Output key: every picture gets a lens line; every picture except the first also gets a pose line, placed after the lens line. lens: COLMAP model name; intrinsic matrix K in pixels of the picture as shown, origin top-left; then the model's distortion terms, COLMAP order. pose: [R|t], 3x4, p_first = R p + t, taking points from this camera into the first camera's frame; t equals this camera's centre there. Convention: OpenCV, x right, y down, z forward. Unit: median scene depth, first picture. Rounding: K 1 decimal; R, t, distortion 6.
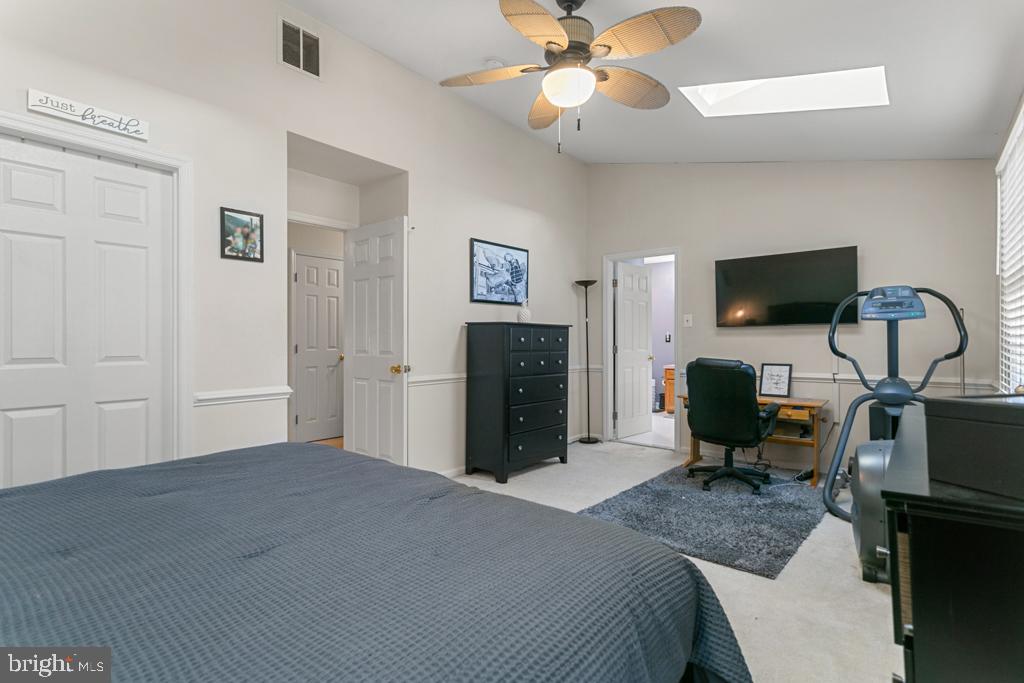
lens RADIAL K [[493.8, 0, 510.7], [0, 493.8, 337.9], [0, 0, 1]] dist [0.005249, 0.000433]
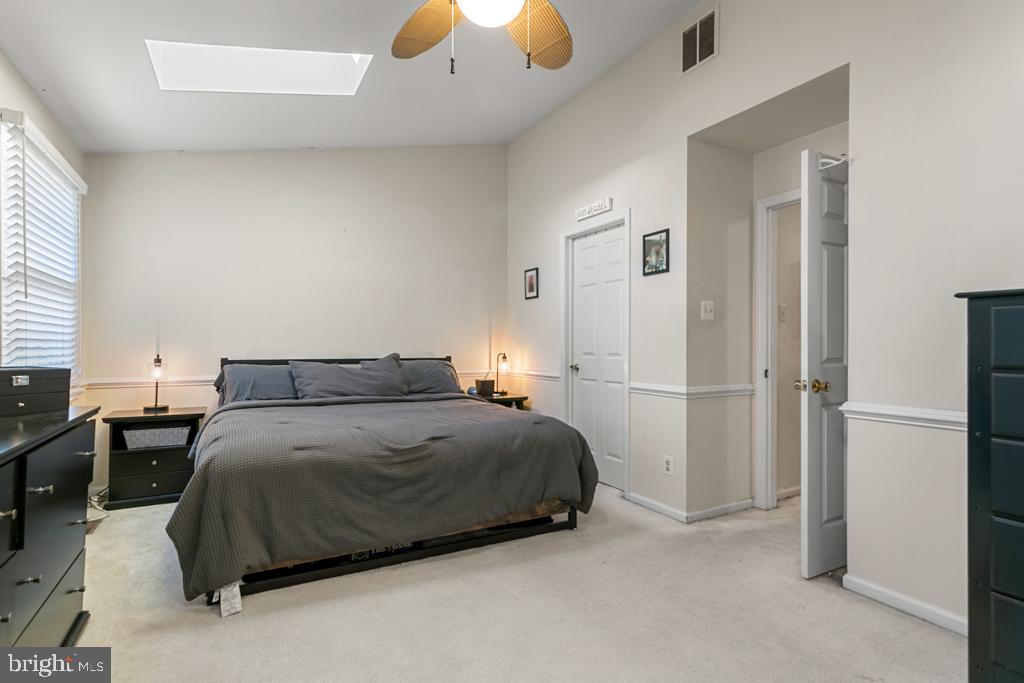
lens RADIAL K [[493.8, 0, 511.1], [0, 493.8, 344.9], [0, 0, 1]] dist [0.005249, 0.000433]
pose [[-0.353110, -0.001855, -0.935580, 0.646521], [0.003686, 0.999988, -0.003374, 0.013189], [0.935575, -0.004640, -0.353099, 1.046267]]
